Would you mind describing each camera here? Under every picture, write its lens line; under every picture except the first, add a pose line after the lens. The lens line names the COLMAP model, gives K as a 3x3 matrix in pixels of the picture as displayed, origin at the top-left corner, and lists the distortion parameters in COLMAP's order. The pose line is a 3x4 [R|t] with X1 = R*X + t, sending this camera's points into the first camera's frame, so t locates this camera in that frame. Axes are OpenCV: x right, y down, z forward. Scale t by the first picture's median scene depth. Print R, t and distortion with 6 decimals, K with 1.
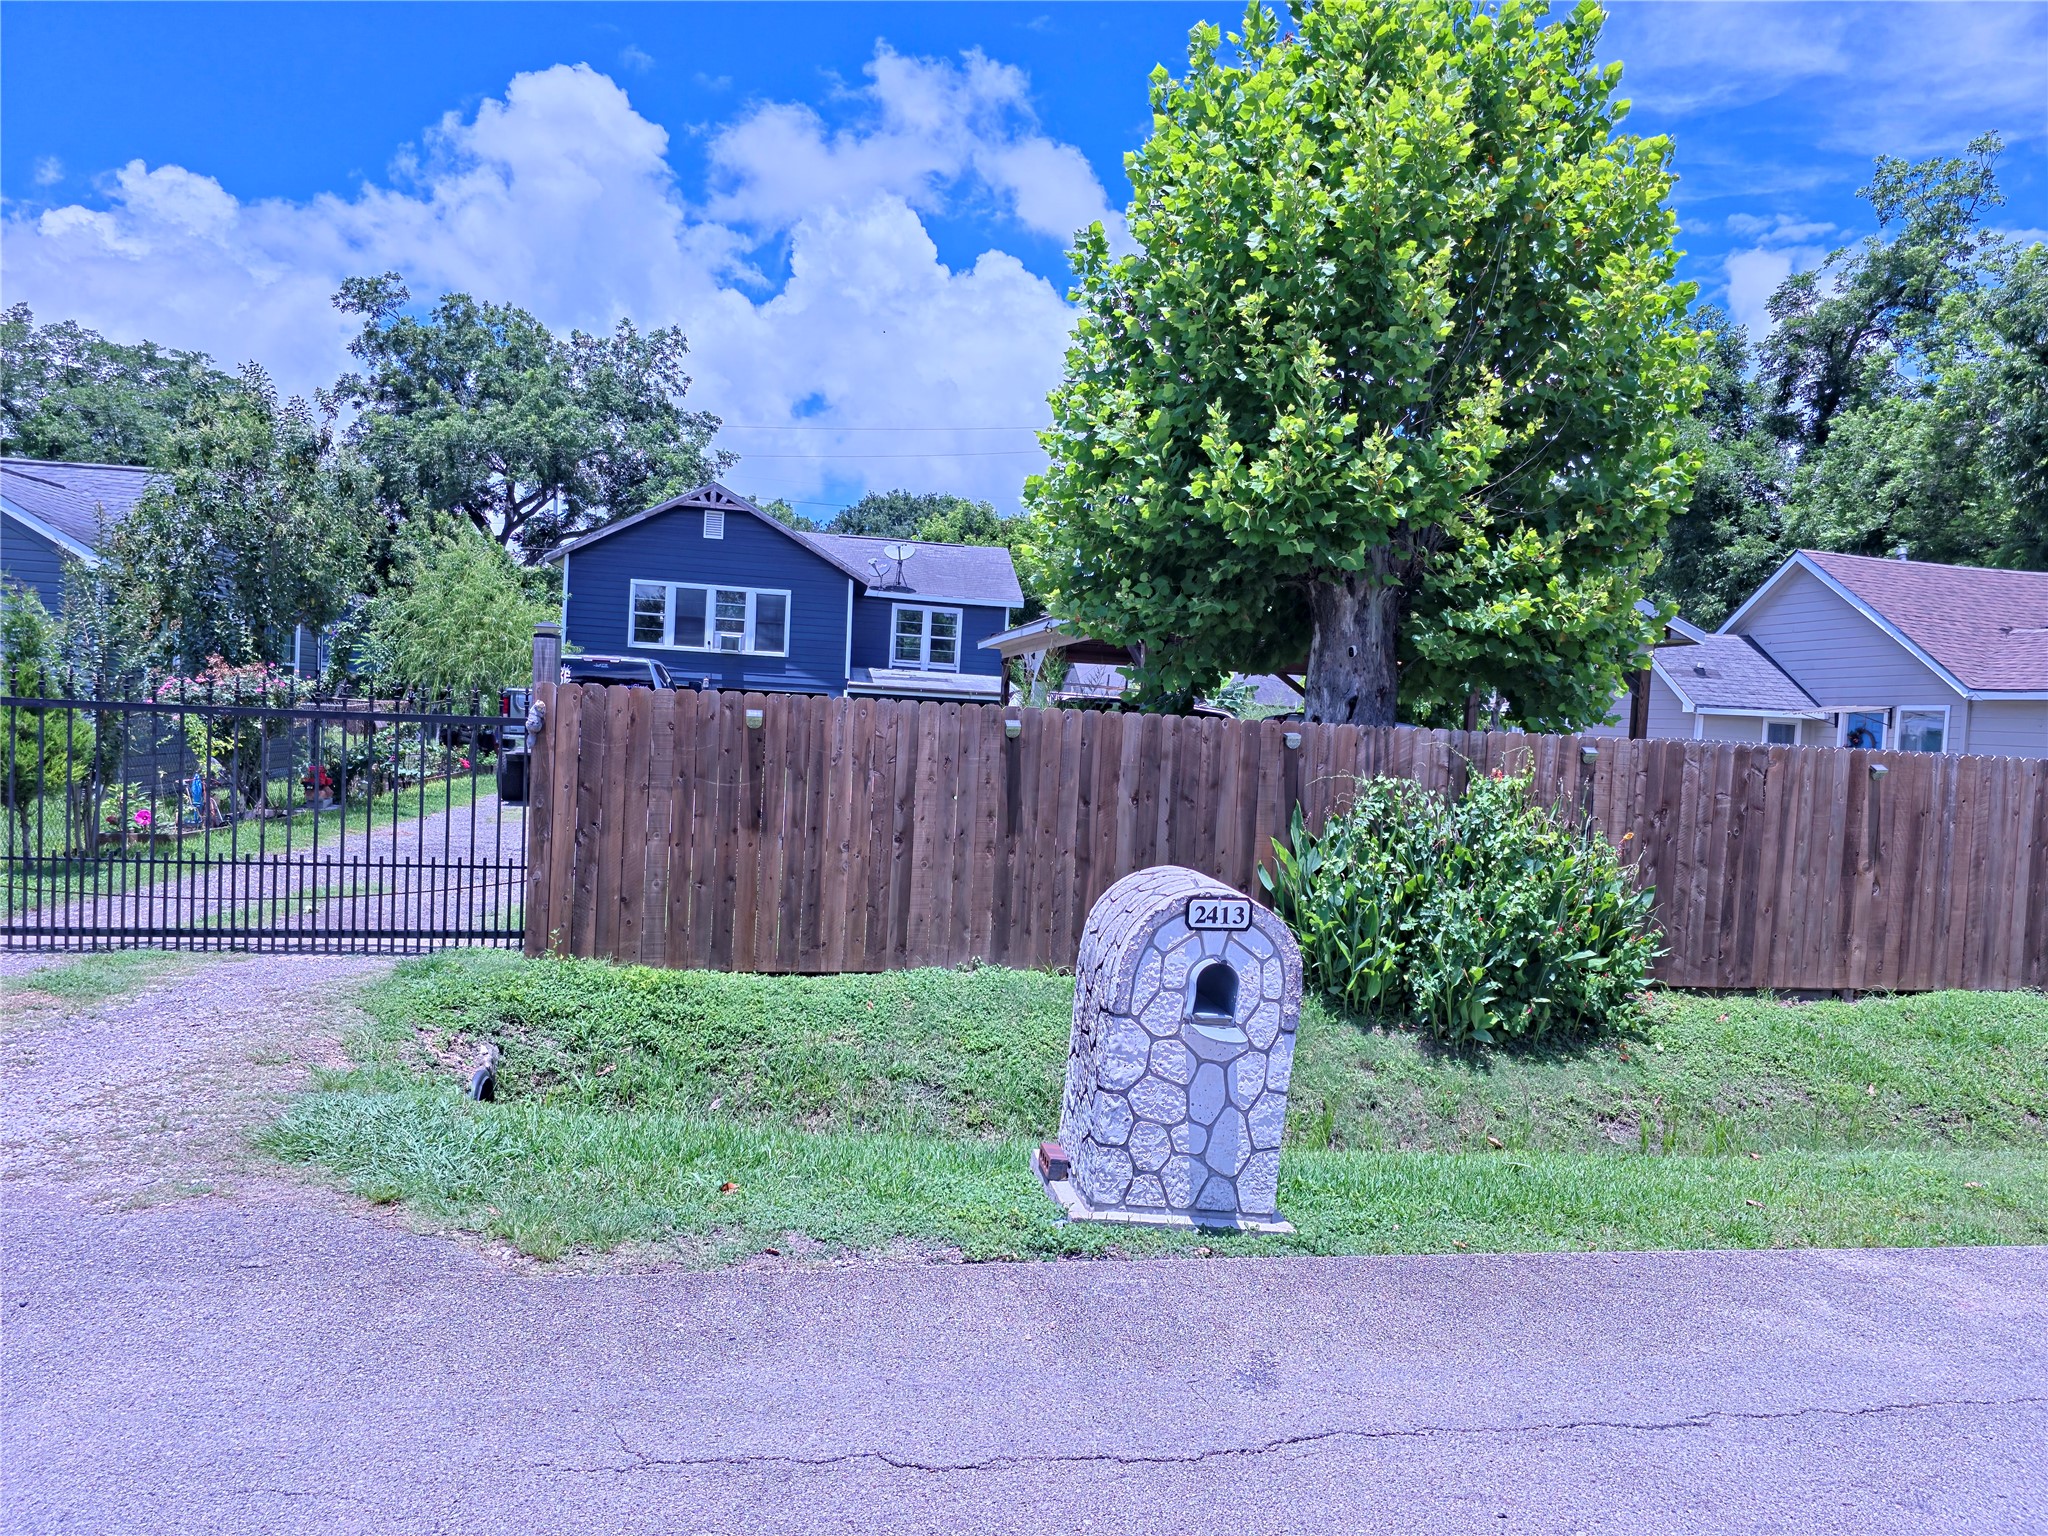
lens RADIAL K [[1385.4, 0, 1001.5], [0, 1385.4, 791.0], [0, 0, 1]] dist [0.039234, -0.025285]
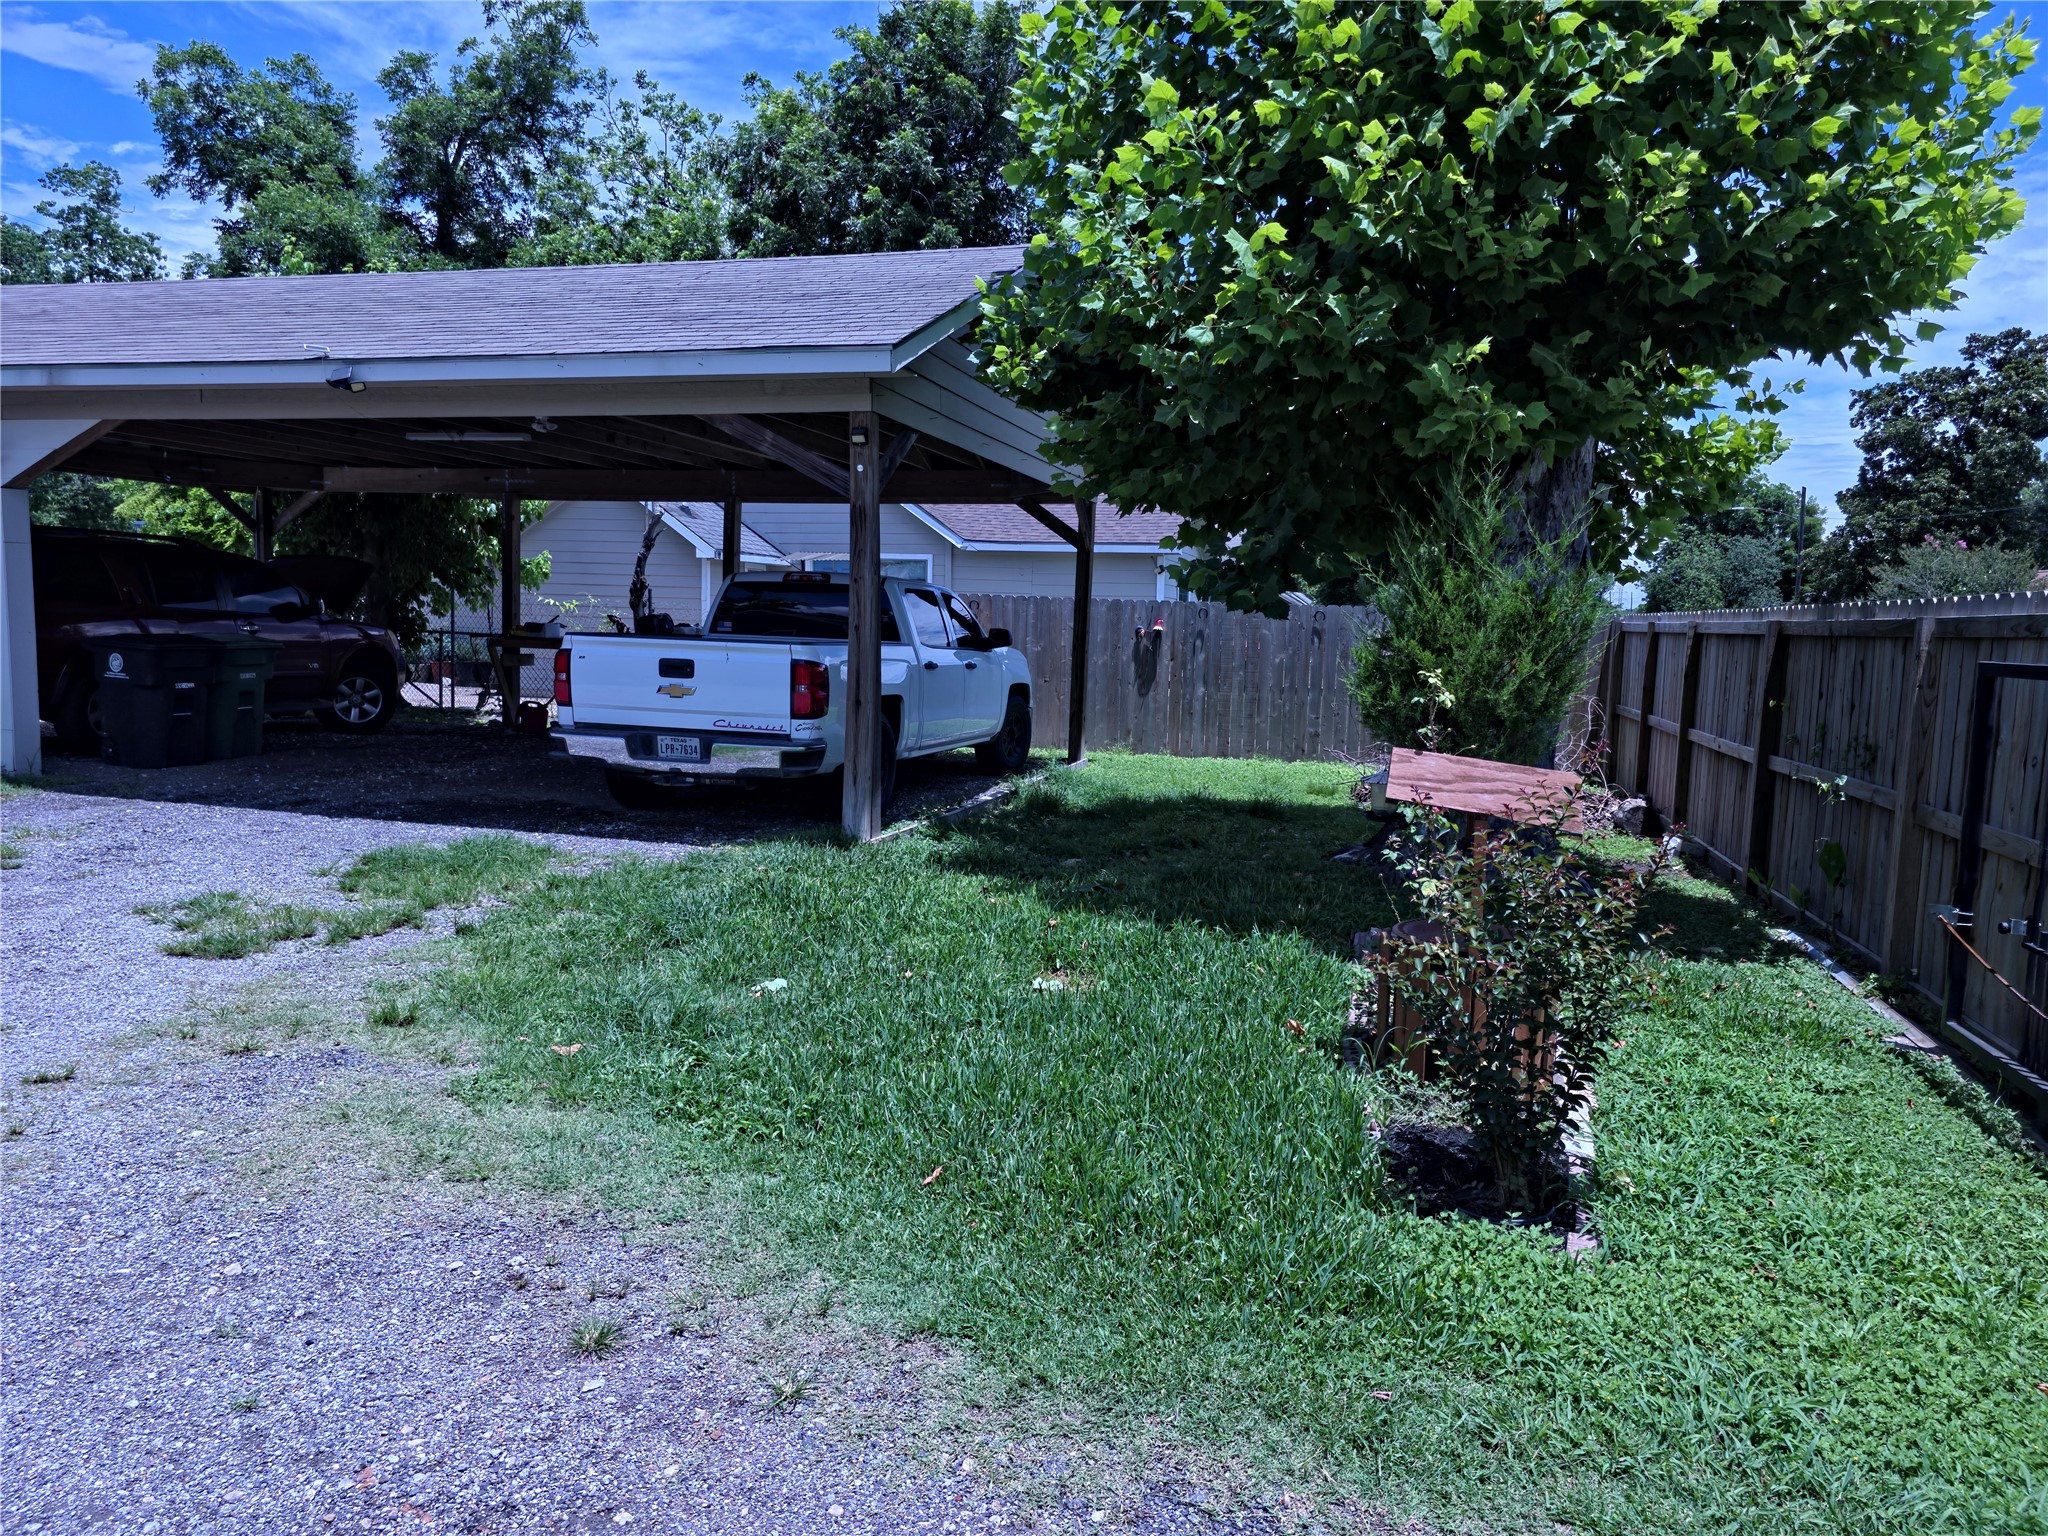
lens RADIAL K [[1385.4, 0, 1009.2], [0, 1385.4, 754.6], [0, 0, 1]] dist [0.039234, -0.025285]
pose [[0.438509, -0.132547, 0.888899, -0.230021], [0.044015, 0.991045, 0.126065, -0.032124], [-0.897648, -0.016155, 0.440416, 0.454544]]
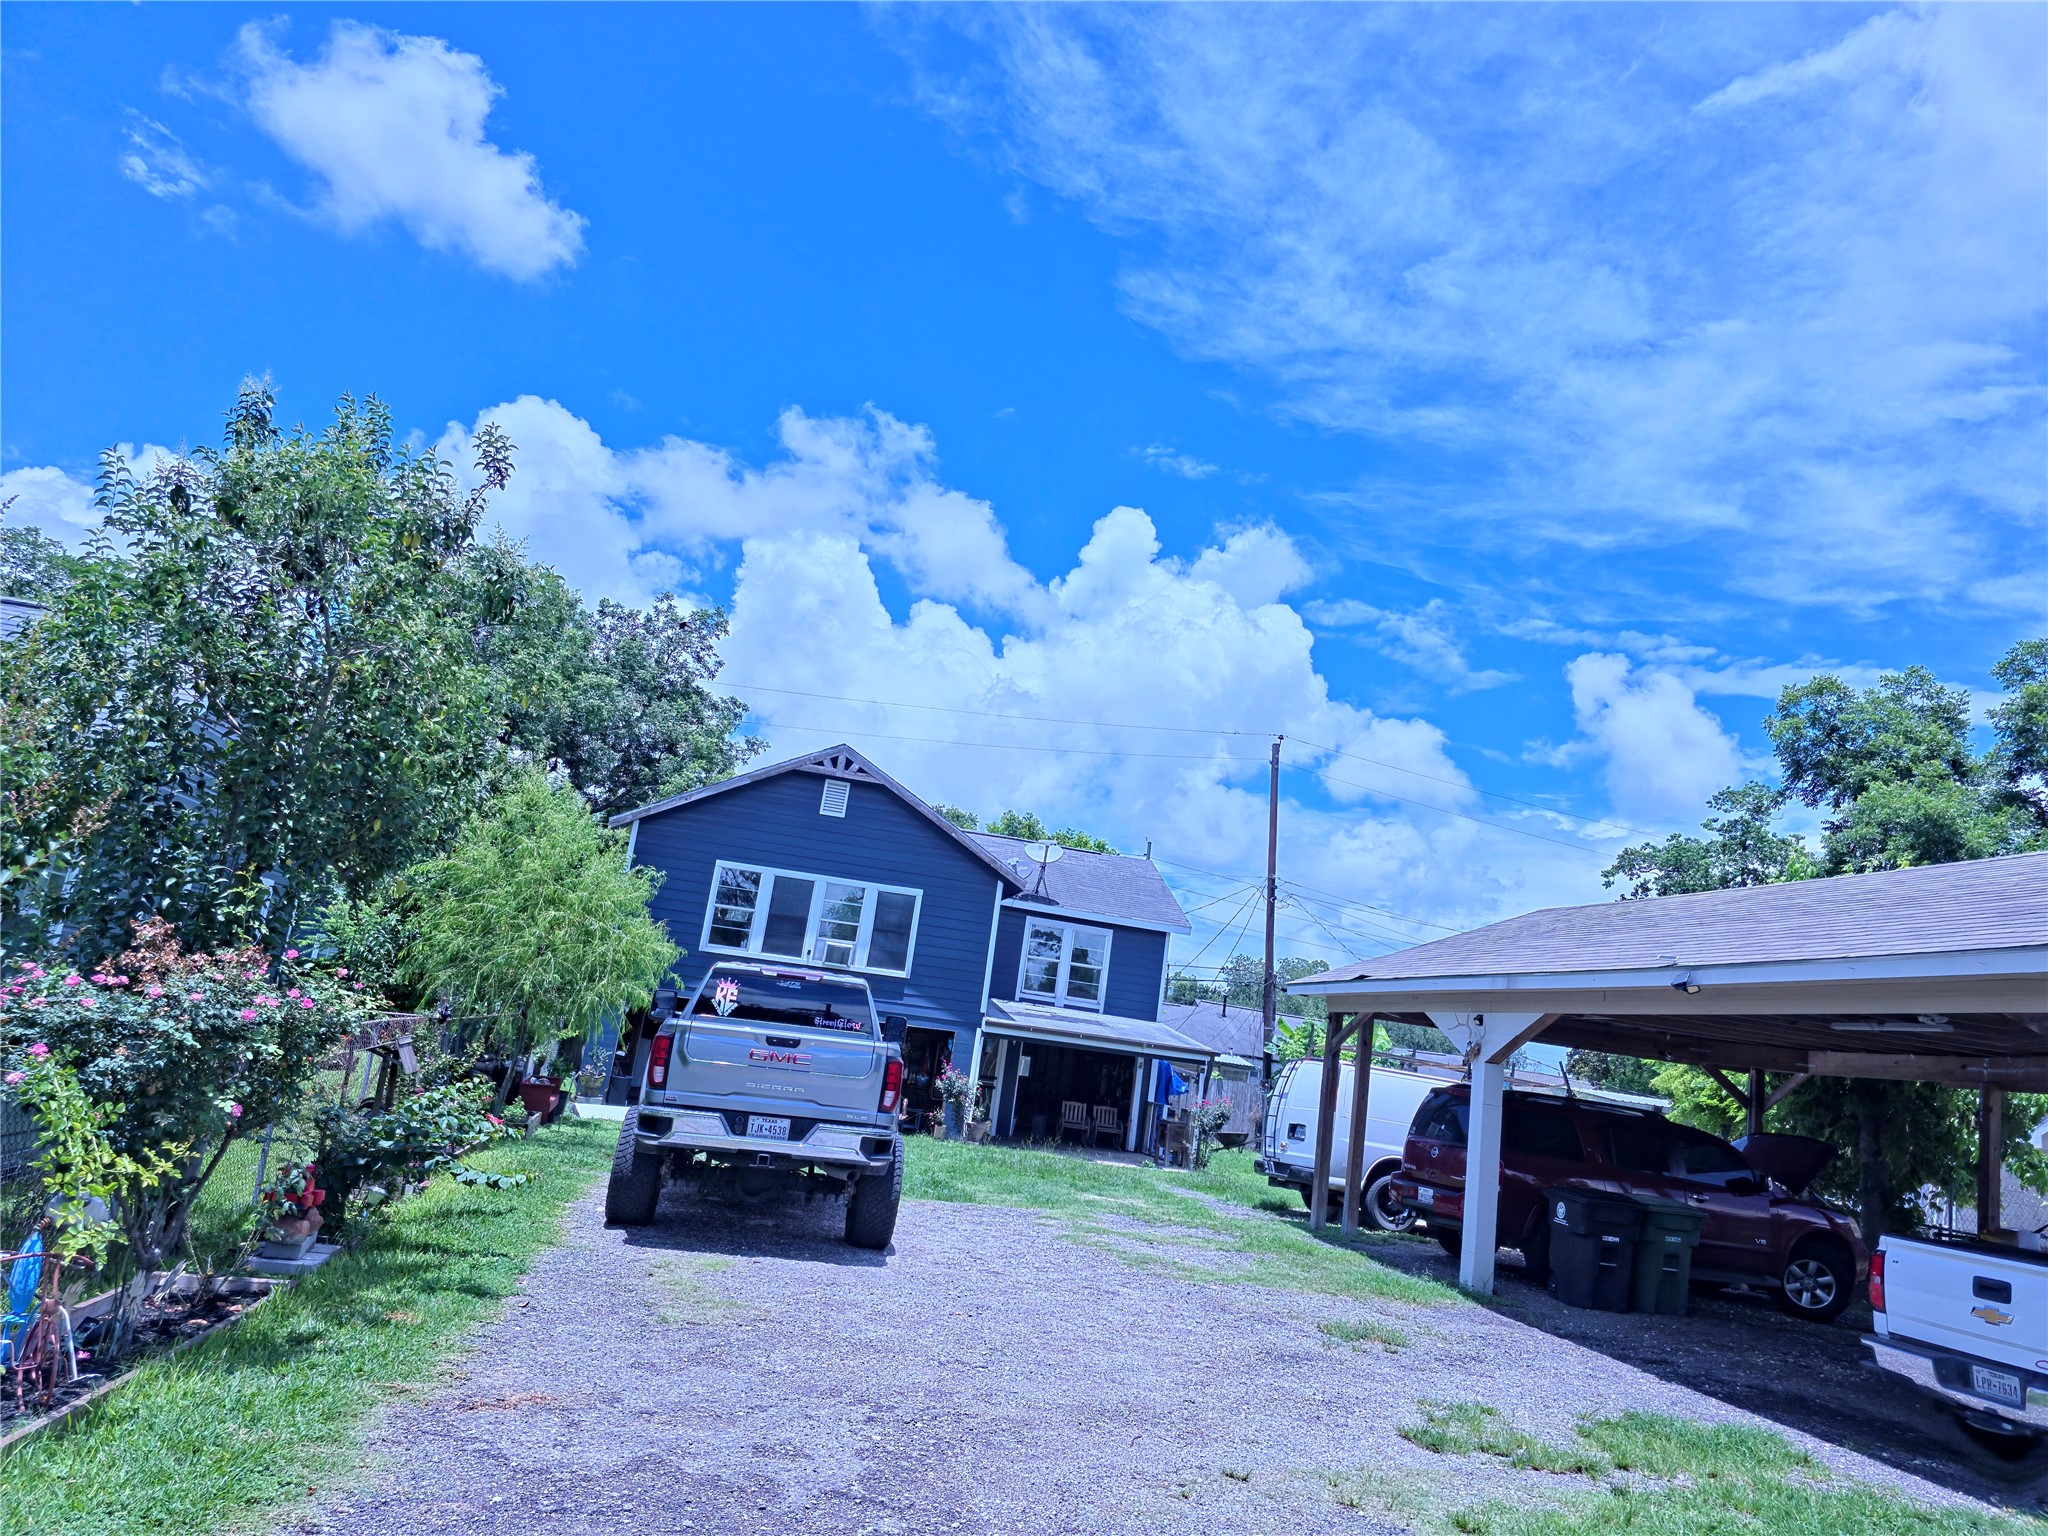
lens RADIAL K [[1385.4, 0, 1090.9], [0, 1385.4, 767.4], [0, 0, 1]] dist [0.039234, -0.025285]
pose [[0.993031, 0.086167, 0.080399, -0.192884], [-0.063110, 0.964958, -0.254700, -0.033689], [-0.099529, 0.247852, 0.963672, 0.366336]]
